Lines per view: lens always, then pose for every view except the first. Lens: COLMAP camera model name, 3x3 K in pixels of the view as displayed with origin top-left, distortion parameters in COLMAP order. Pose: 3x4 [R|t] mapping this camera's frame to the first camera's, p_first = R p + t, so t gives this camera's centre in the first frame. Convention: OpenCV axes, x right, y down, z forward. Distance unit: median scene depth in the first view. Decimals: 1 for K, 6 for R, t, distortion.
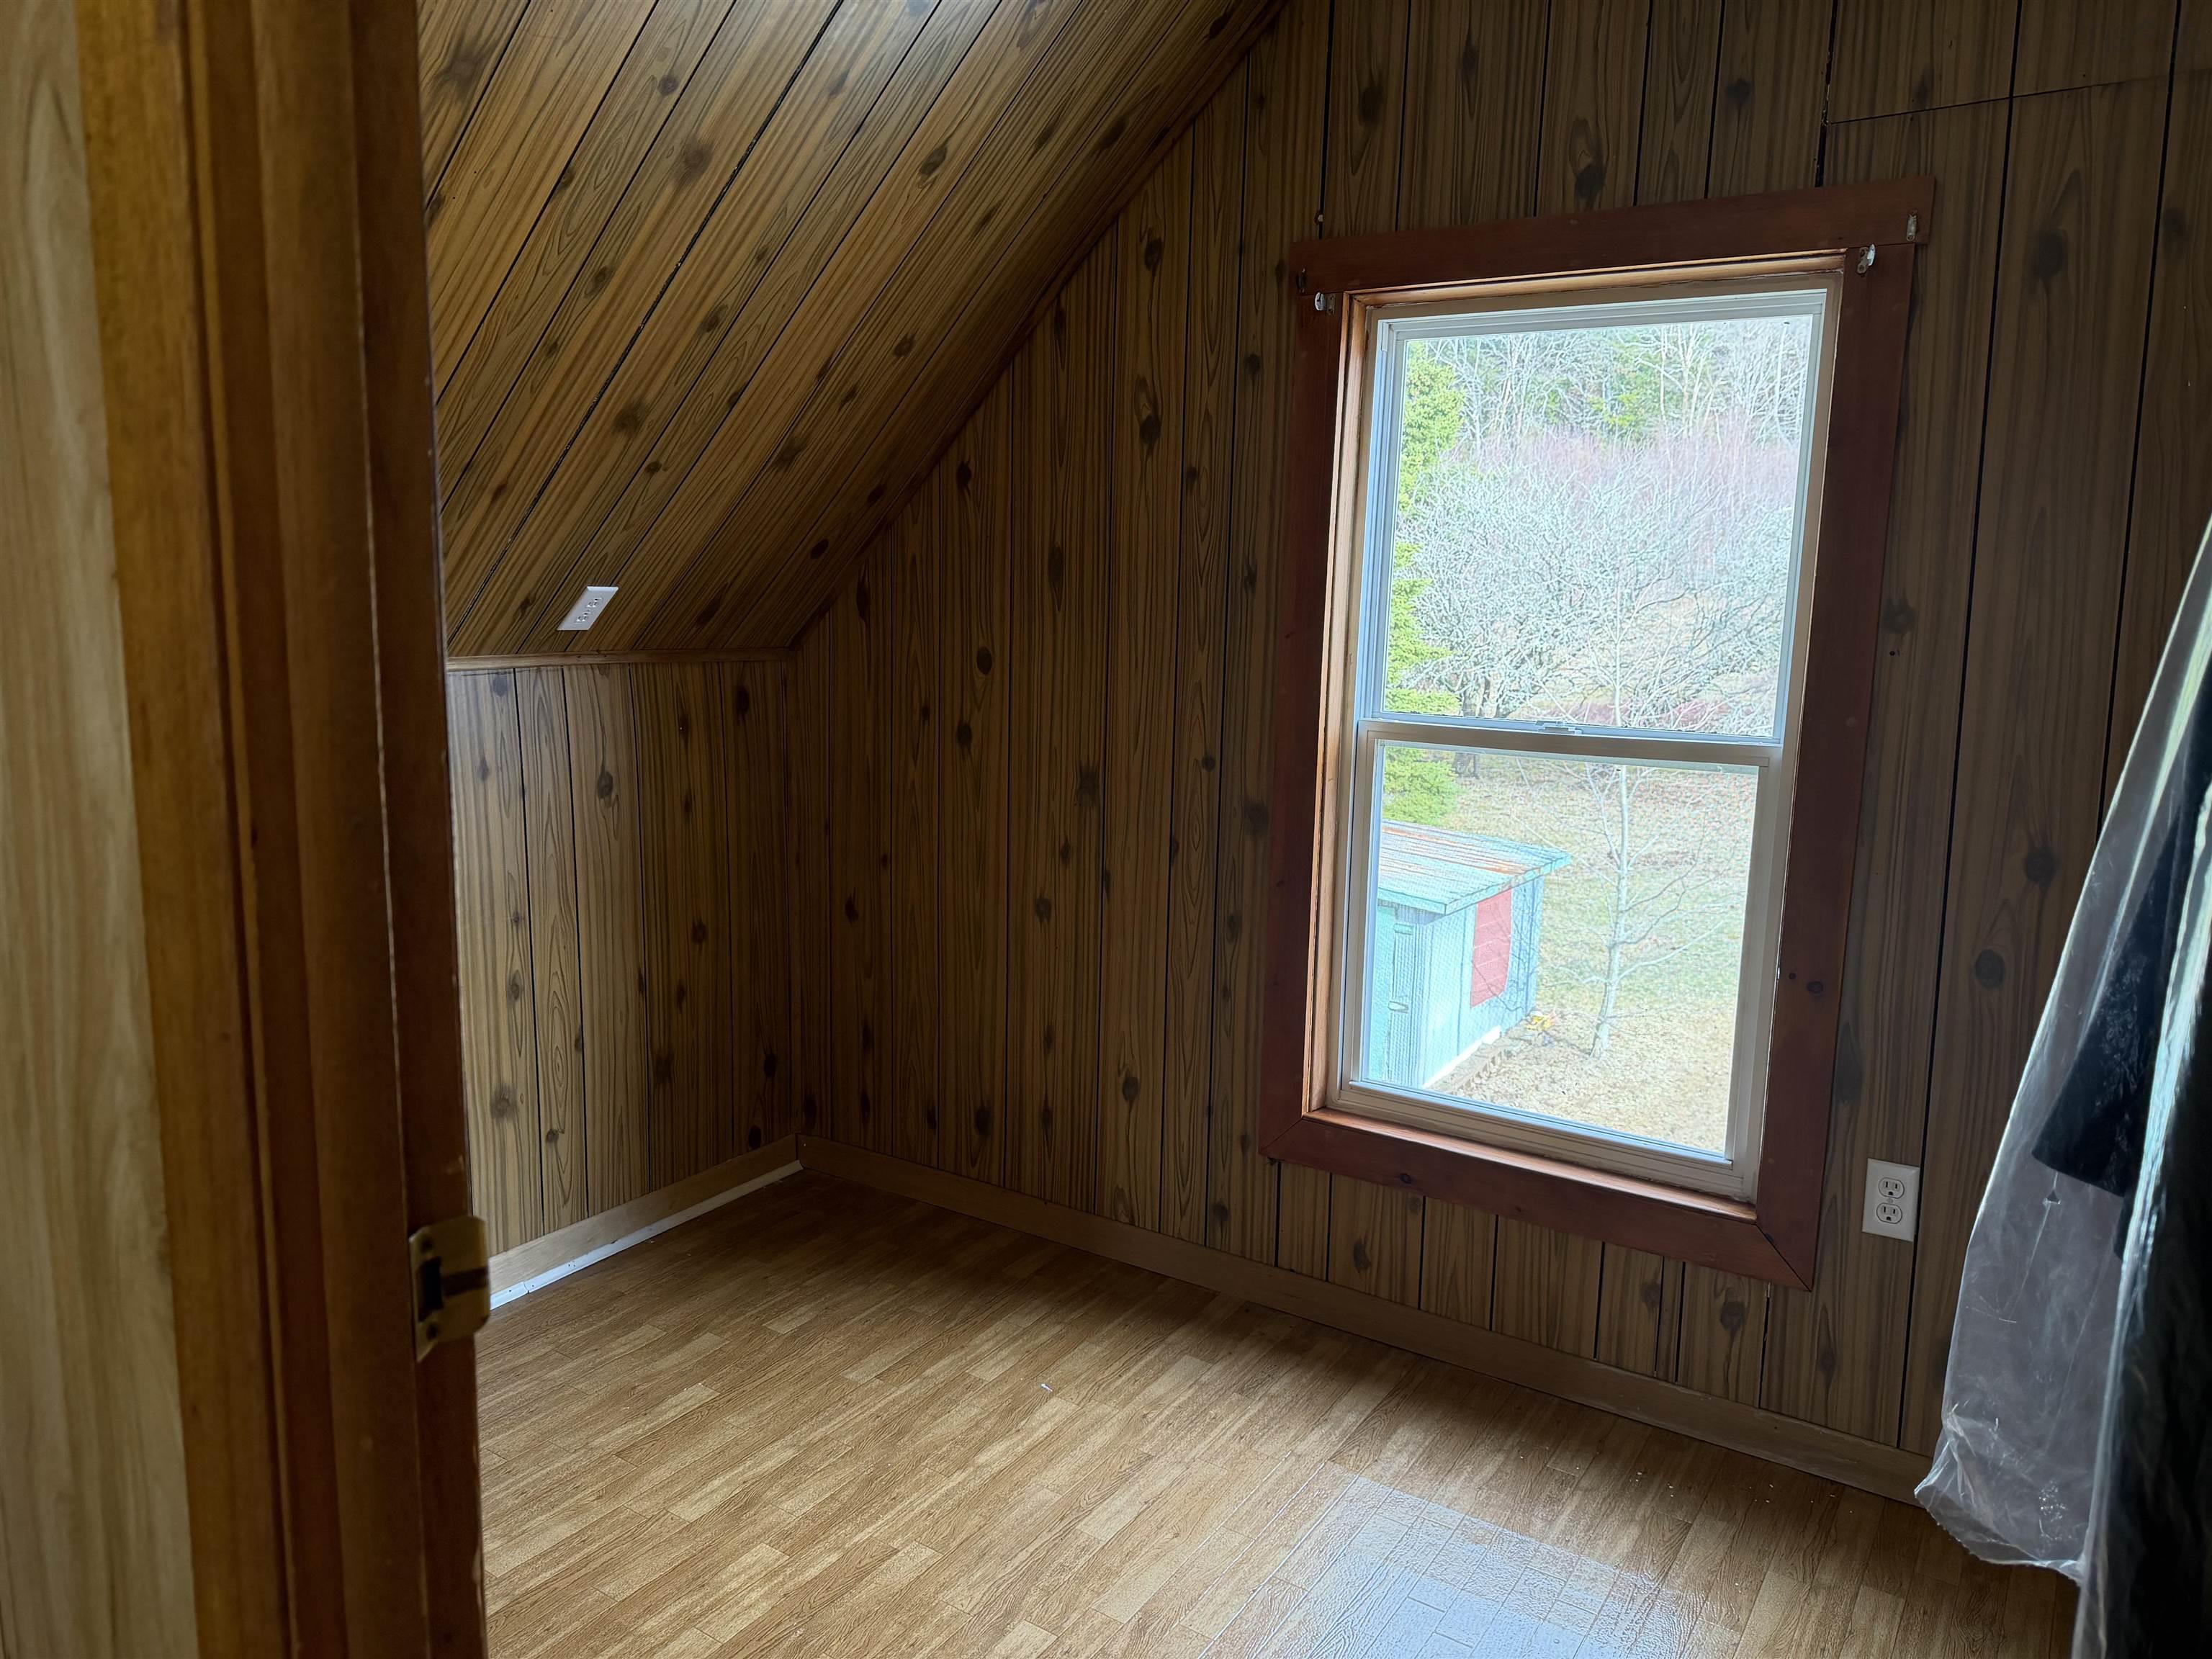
lens RADIAL K [[1535.6, 0, 1086.4], [0, 1535.6, 831.9], [0, 0, 1]] dist [0.059920, -0.085349]
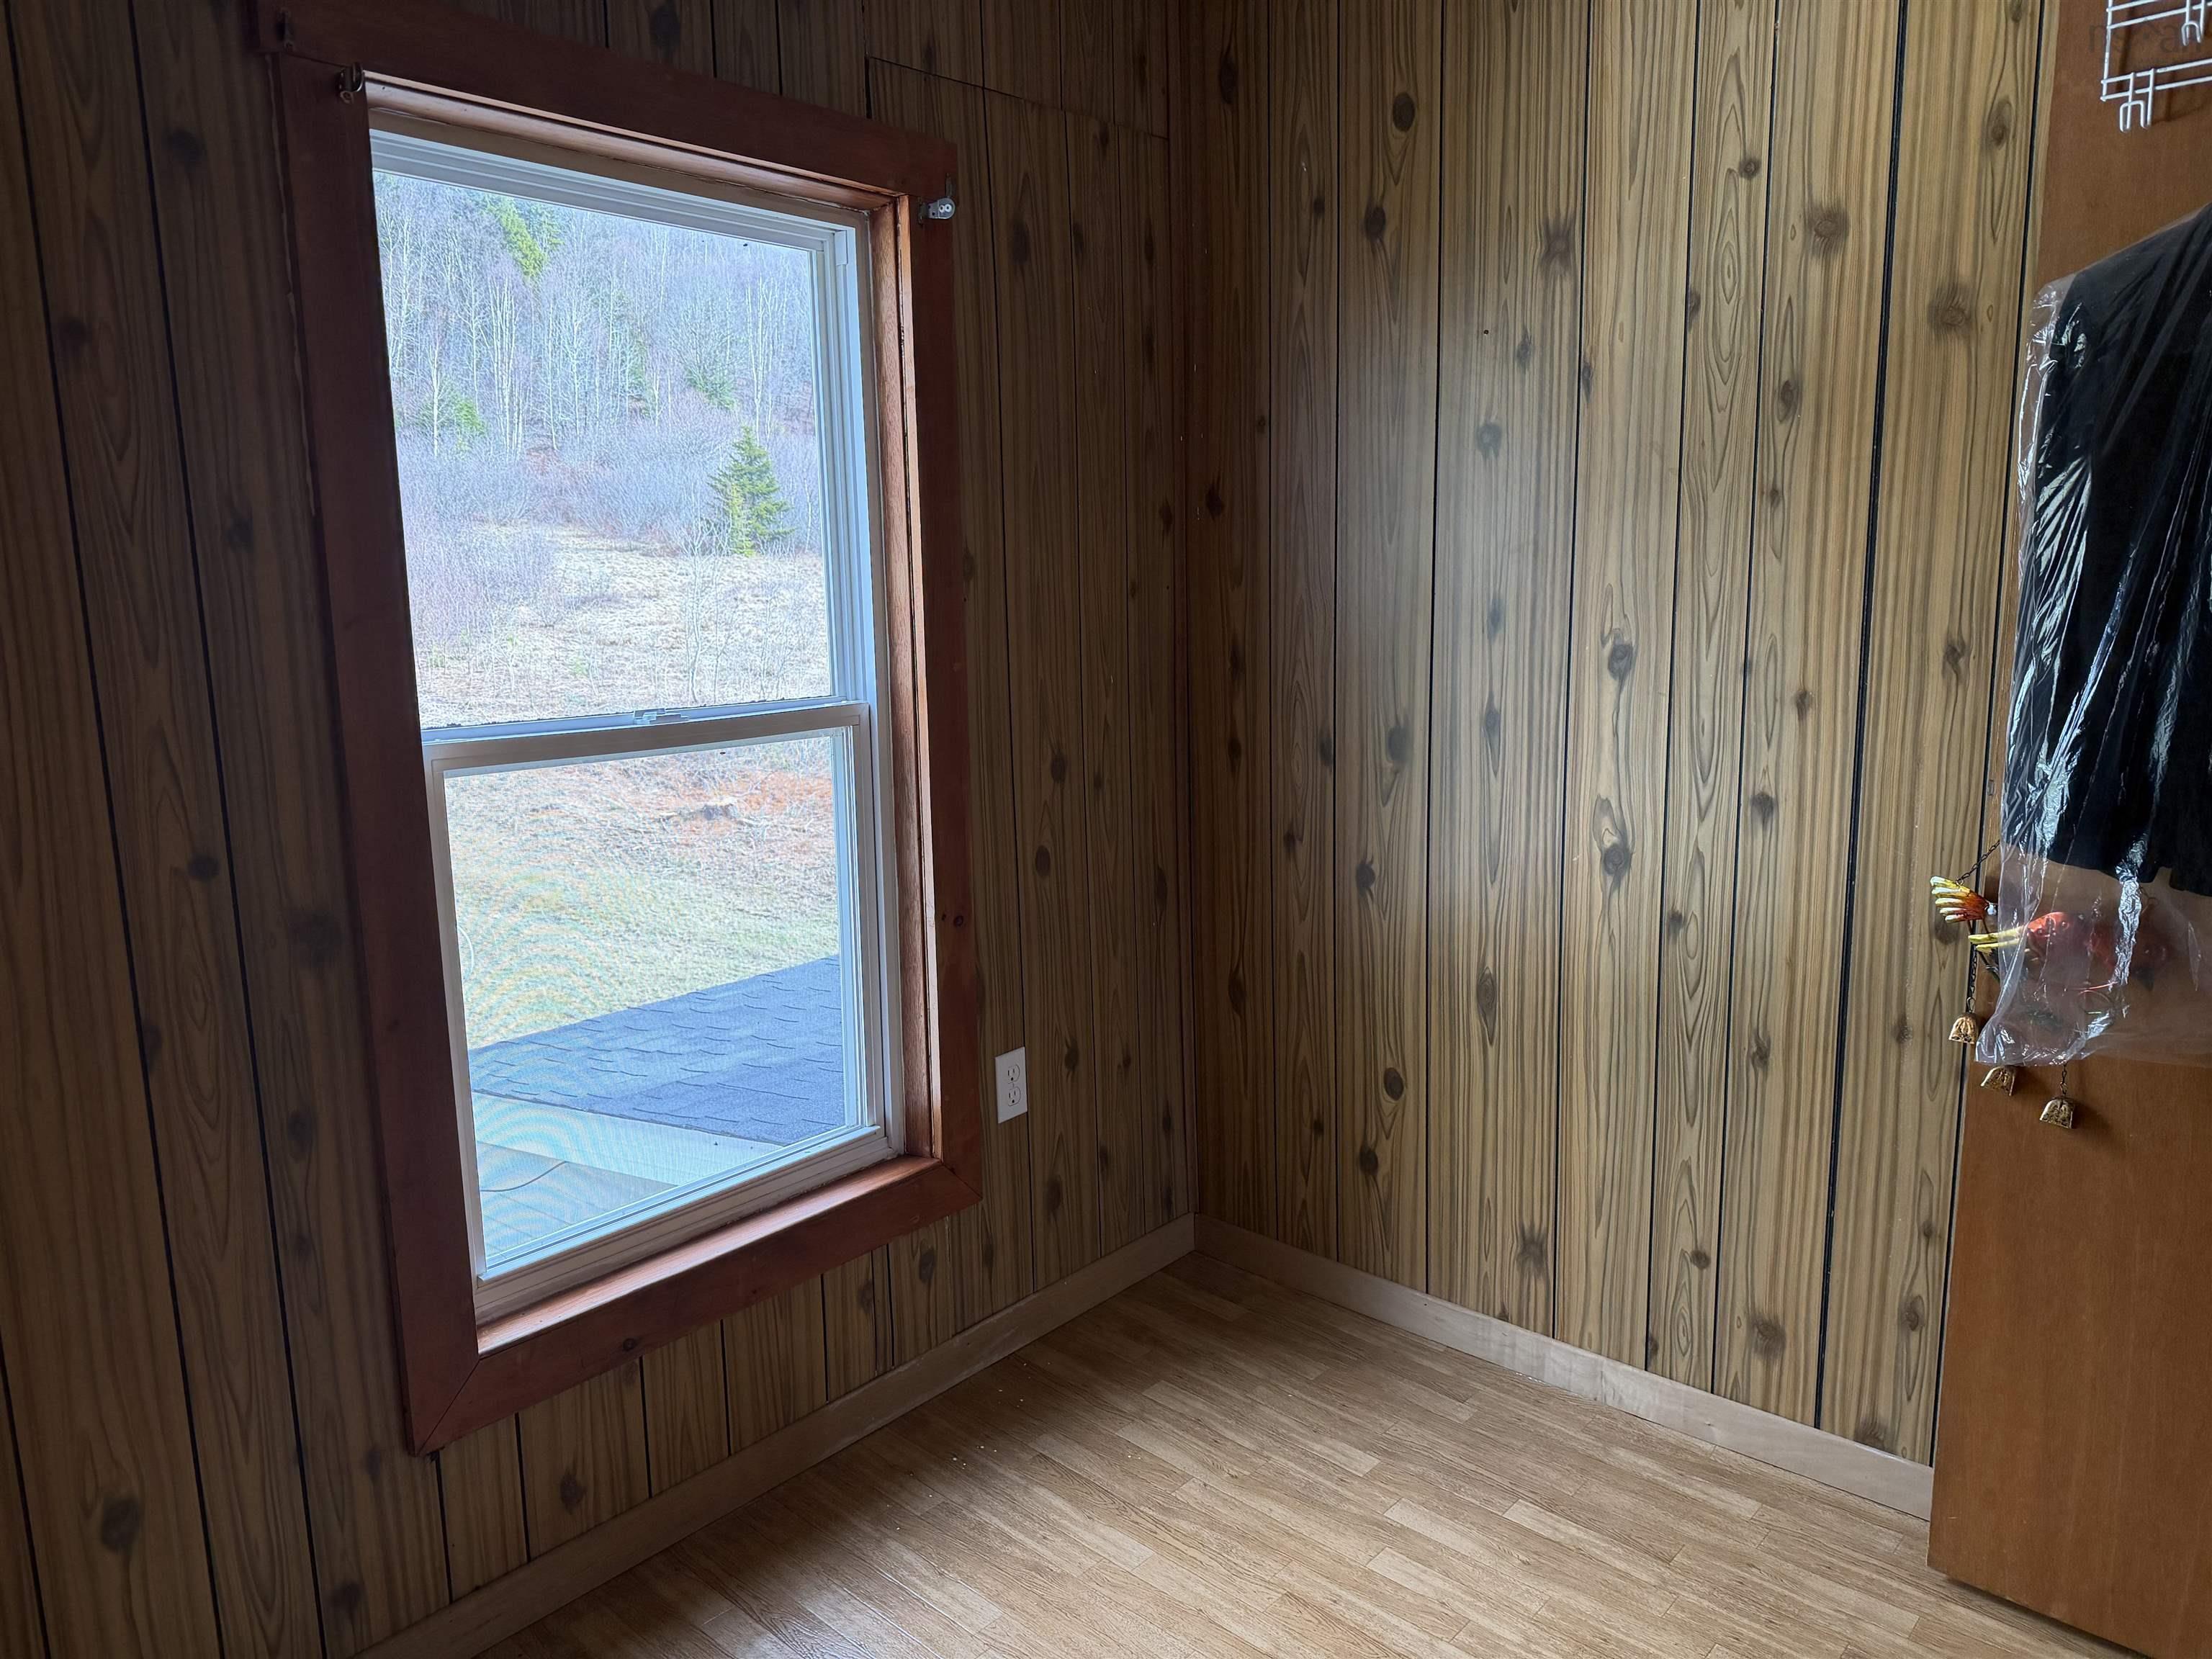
lens RADIAL K [[1535.6, 0, 1087.6], [0, 1535.6, 836.4], [0, 0, 1]] dist [0.059920, -0.085349]
pose [[0.126623, -0.193985, 0.972798, -0.475012], [0.179622, 0.968963, 0.169840, -0.105835], [-0.975552, 0.153230, 0.157537, 0.681364]]
